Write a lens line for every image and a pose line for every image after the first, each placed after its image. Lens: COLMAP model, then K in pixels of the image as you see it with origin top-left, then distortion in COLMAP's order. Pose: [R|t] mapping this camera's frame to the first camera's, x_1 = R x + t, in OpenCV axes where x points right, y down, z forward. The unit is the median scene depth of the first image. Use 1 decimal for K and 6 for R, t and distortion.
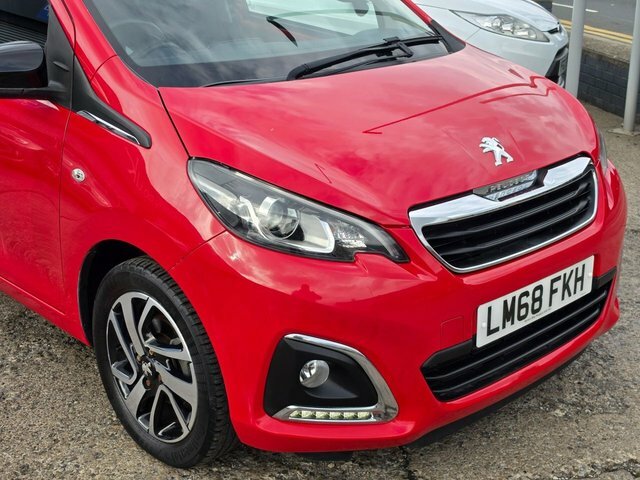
lens RADIAL K [[847.4, 0, 307.3], [0, 847.4, 241.4], [0, 0, 1]] dist [0.171196, -0.521996]
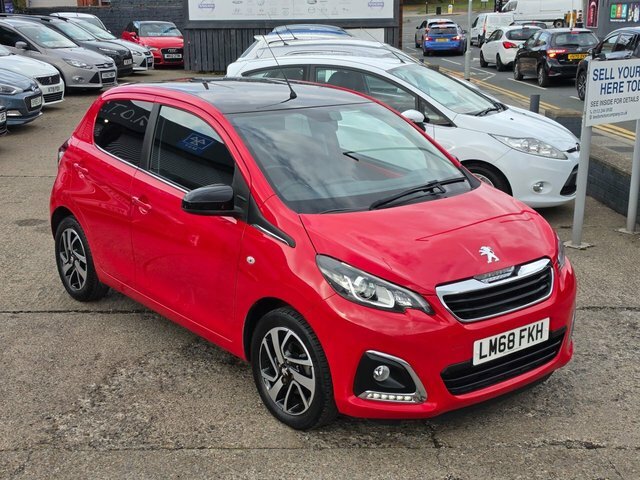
lens RADIAL K [[847.4, 0, 307.3], [0, 847.4, 241.4], [0, 0, 1]] dist [0.171196, -0.521996]
pose [[0.997015, 0.031706, -0.070397, -0.027520], [-0.037570, 0.995790, -0.083605, 0.027636], [0.067450, 0.086000, 0.994009, -0.769605]]
